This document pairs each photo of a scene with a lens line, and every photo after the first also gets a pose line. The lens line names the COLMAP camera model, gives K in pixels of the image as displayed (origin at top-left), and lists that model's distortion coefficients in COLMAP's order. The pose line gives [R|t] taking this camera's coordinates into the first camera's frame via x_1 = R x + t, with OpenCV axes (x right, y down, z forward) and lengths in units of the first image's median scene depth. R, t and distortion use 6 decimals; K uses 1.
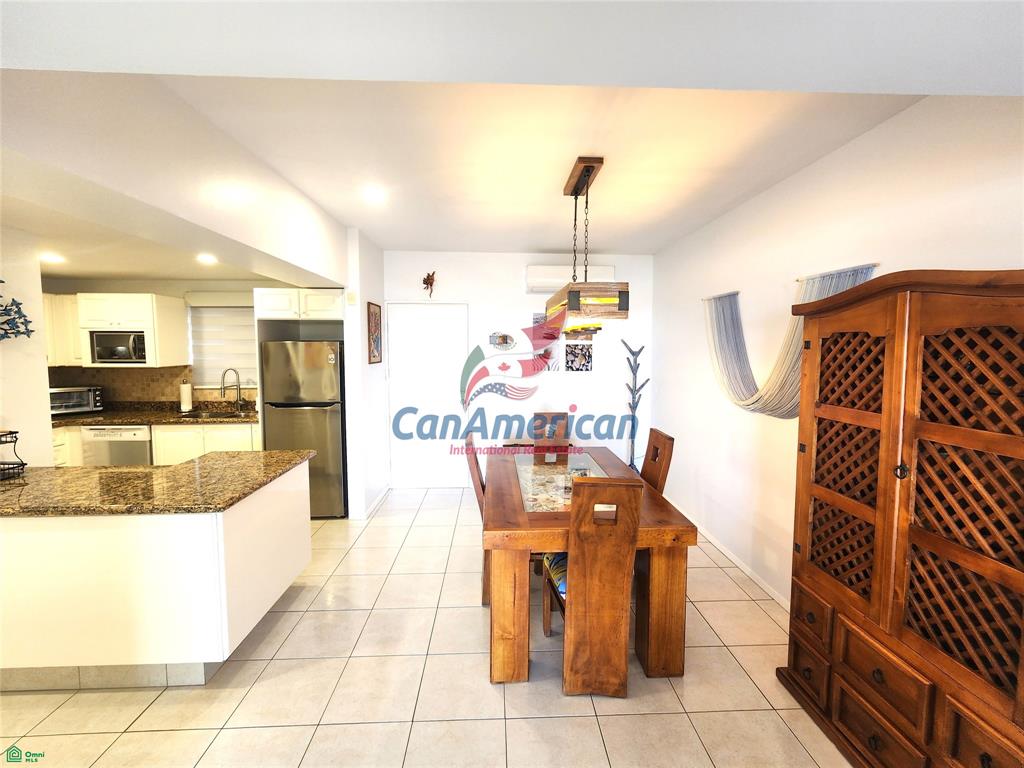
lens RADIAL K [[422.6, 0, 511.6], [0, 422.6, 374.7], [0, 0, 1]] dist [-0.000026, 0.000302]
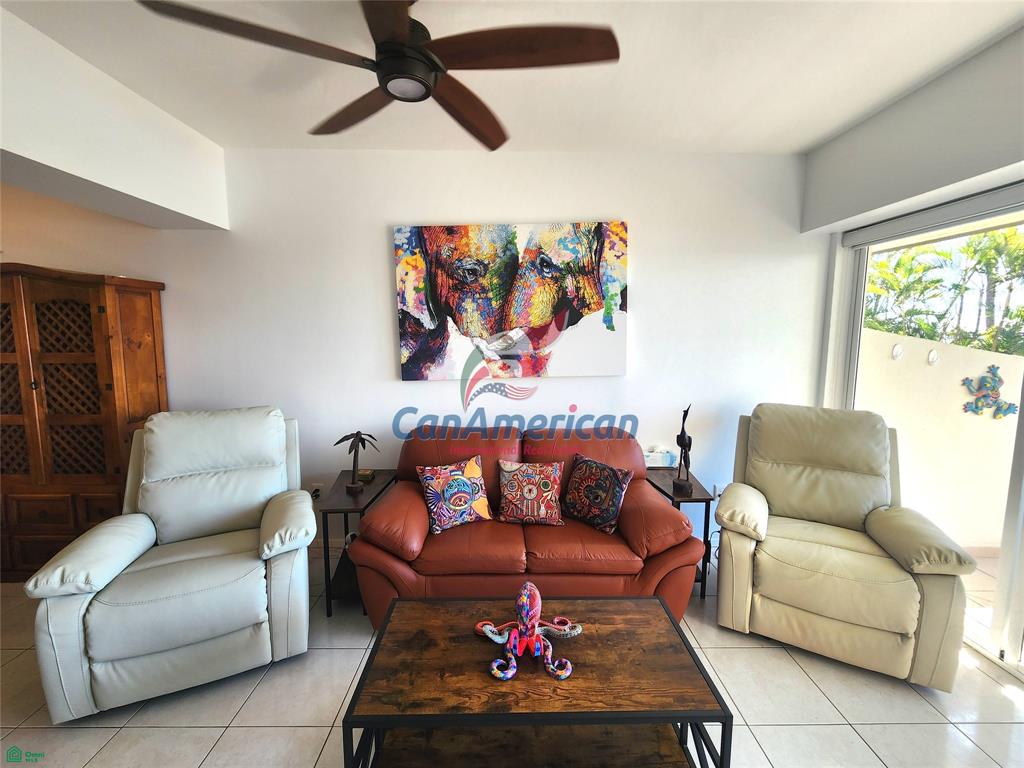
lens RADIAL K [[422.6, 0, 511.6], [0, 422.6, 374.7], [0, 0, 1]] dist [-0.000026, 0.000302]
pose [[0.027564, -0.106072, 0.993976, -0.548803], [0.061372, 0.992658, 0.104230, 0.104092], [-0.997734, 0.058130, 0.033872, -0.755262]]
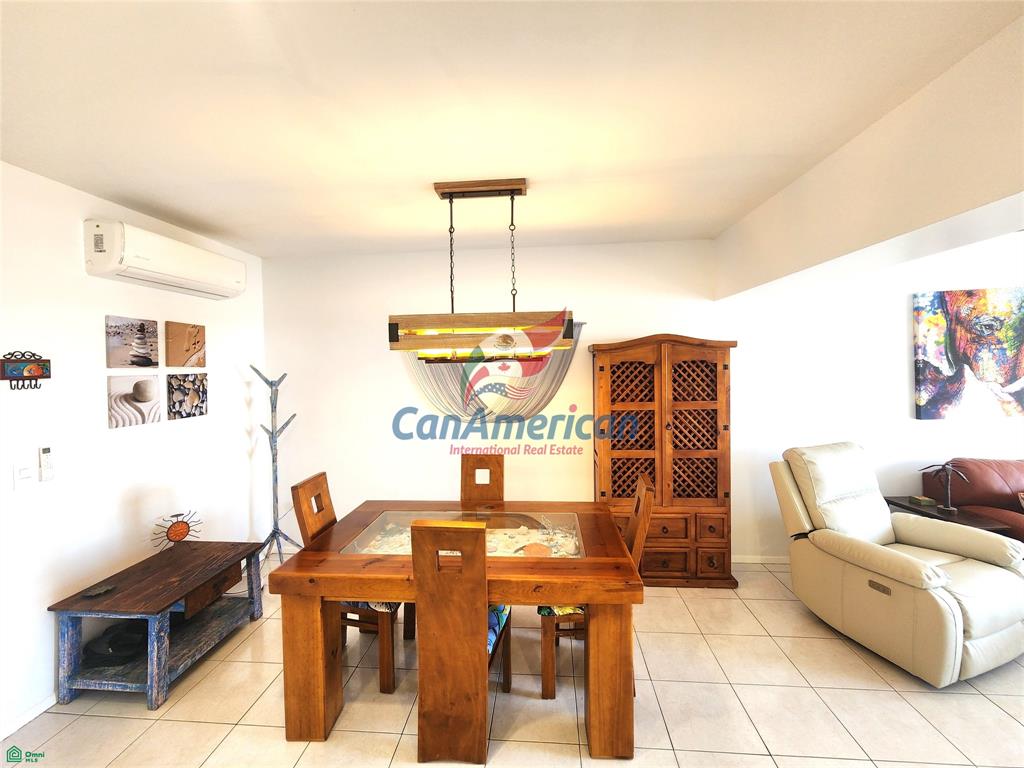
lens RADIAL K [[422.6, 0, 511.6], [0, 422.6, 374.7], [0, 0, 1]] dist [-0.000026, 0.000302]
pose [[0.125336, -0.030457, 0.991647, -1.047763], [0.083692, 0.996290, 0.020022, -0.116302], [-0.988578, 0.080484, 0.127420, 1.208136]]
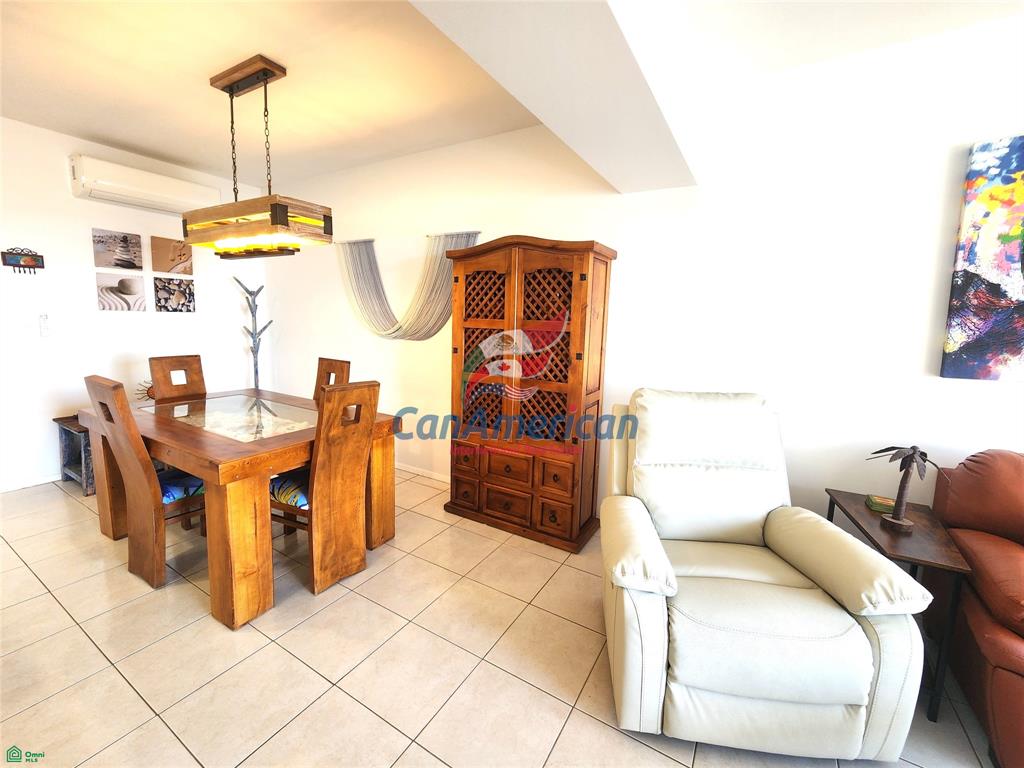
lens RADIAL K [[422.6, 0, 511.6], [0, 422.6, 374.7], [0, 0, 1]] dist [-0.000026, 0.000302]
pose [[0.545934, -0.100561, 0.831771, -0.477280], [0.026482, 0.994346, 0.102835, 0.120125], [-0.837410, -0.034114, 0.545510, 0.028550]]
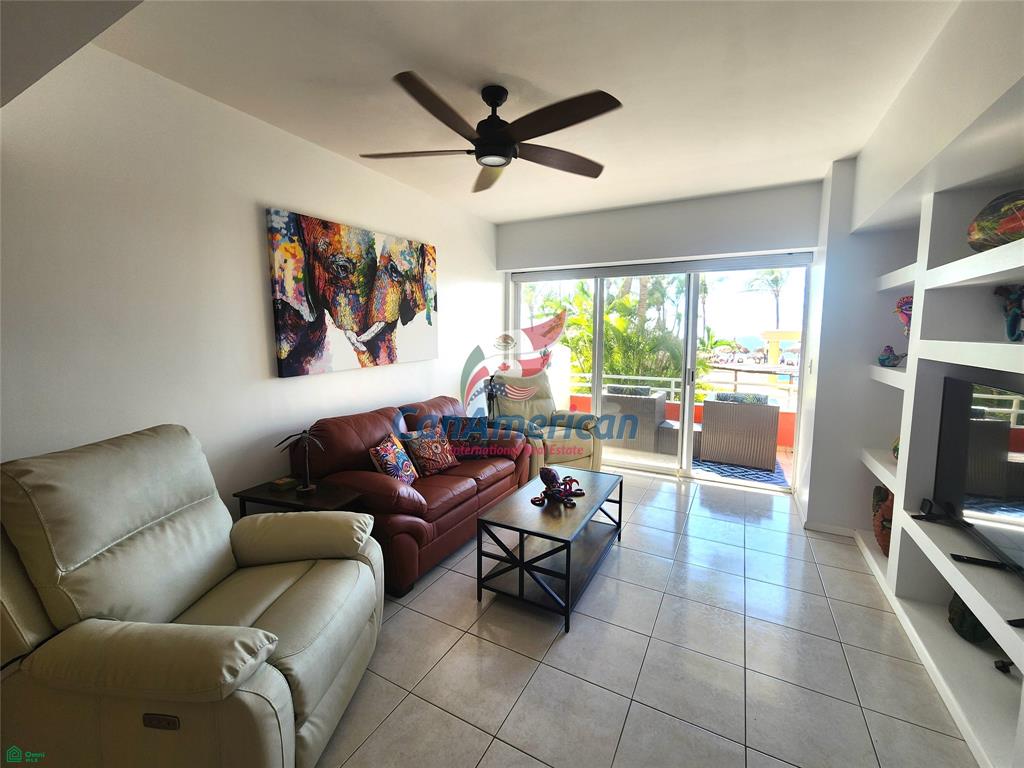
lens RADIAL K [[422.6, 0, 511.6], [0, 422.6, 374.7], [0, 0, 1]] dist [-0.000026, 0.000302]
pose [[-0.860119, -0.056374, 0.506969, -0.392143], [0.027102, 0.987420, 0.155780, 0.053533], [-0.509373, 0.147729, -0.847770, 0.513642]]
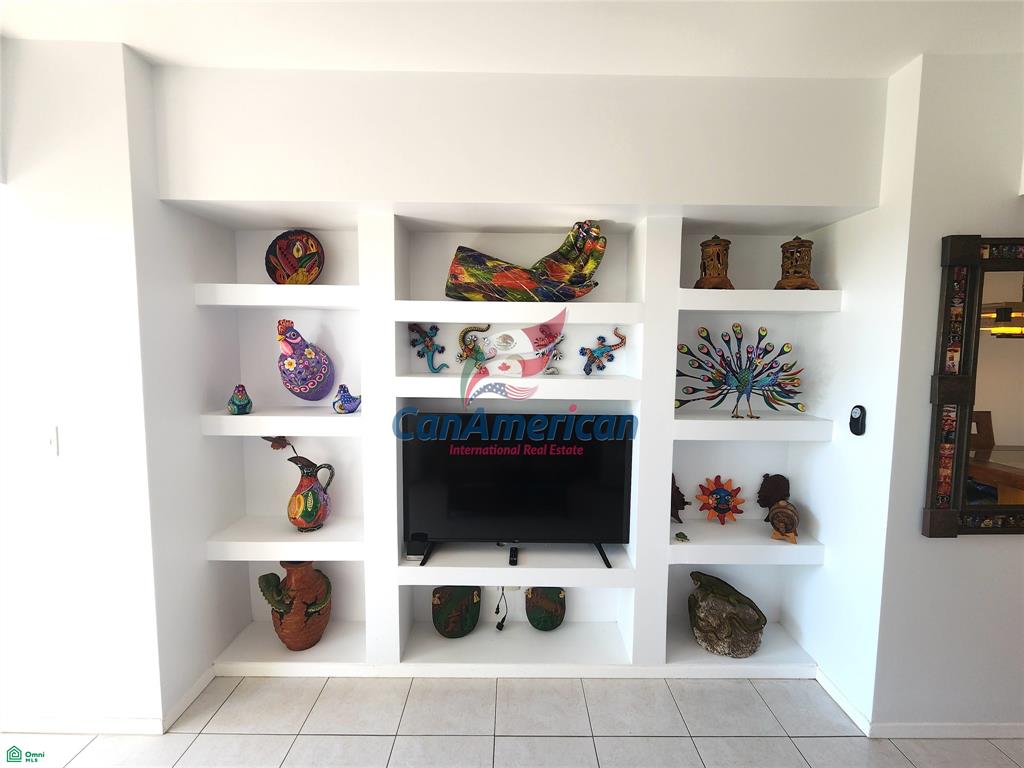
lens RADIAL K [[422.6, 0, 511.6], [0, 422.6, 374.7], [0, 0, 1]] dist [-0.000026, 0.000302]
pose [[-0.036965, 0.076575, -0.996378, 0.281083], [-0.073189, 0.994175, 0.079120, 0.061818], [0.996633, 0.075848, -0.031145, -0.752556]]
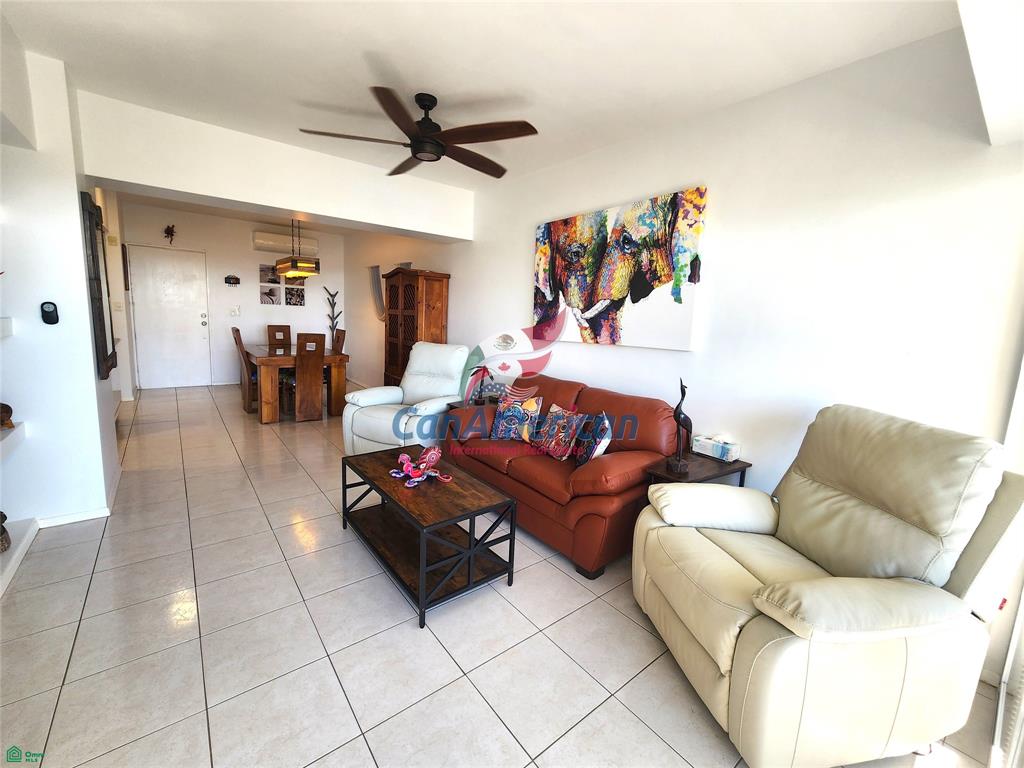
lens RADIAL K [[424.7, 0, 510.9], [0, 424.7, 371.7], [0, 0, 1]] dist [0.000755, 0.000082]
pose [[0.804303, -0.043807, 0.592602, -0.367534], [-0.009006, 0.996266, 0.085872, 0.245557], [-0.594151, -0.074404, 0.800905, -1.947725]]
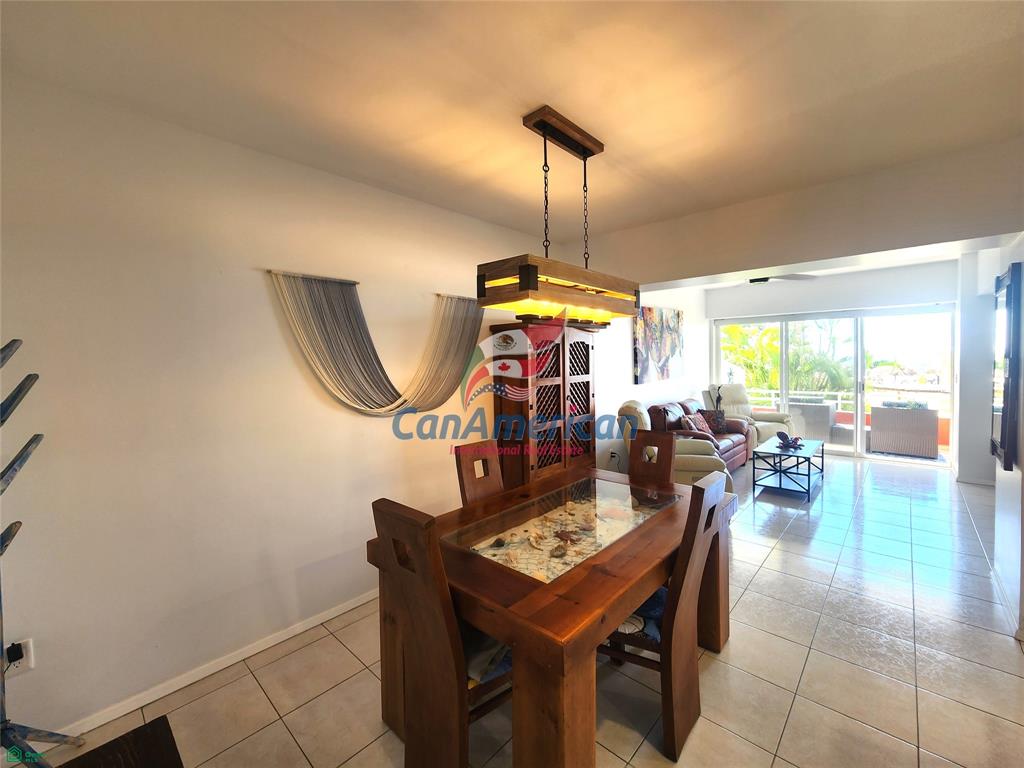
lens RADIAL K [[424.7, 0, 510.9], [0, 424.7, 371.7], [0, 0, 1]] dist [0.000755, 0.000082]
pose [[-0.704962, -0.010777, 0.709163, -0.495113], [0.062416, 0.995062, 0.077168, -0.111581], [-0.706493, 0.098664, -0.700809, 2.409238]]
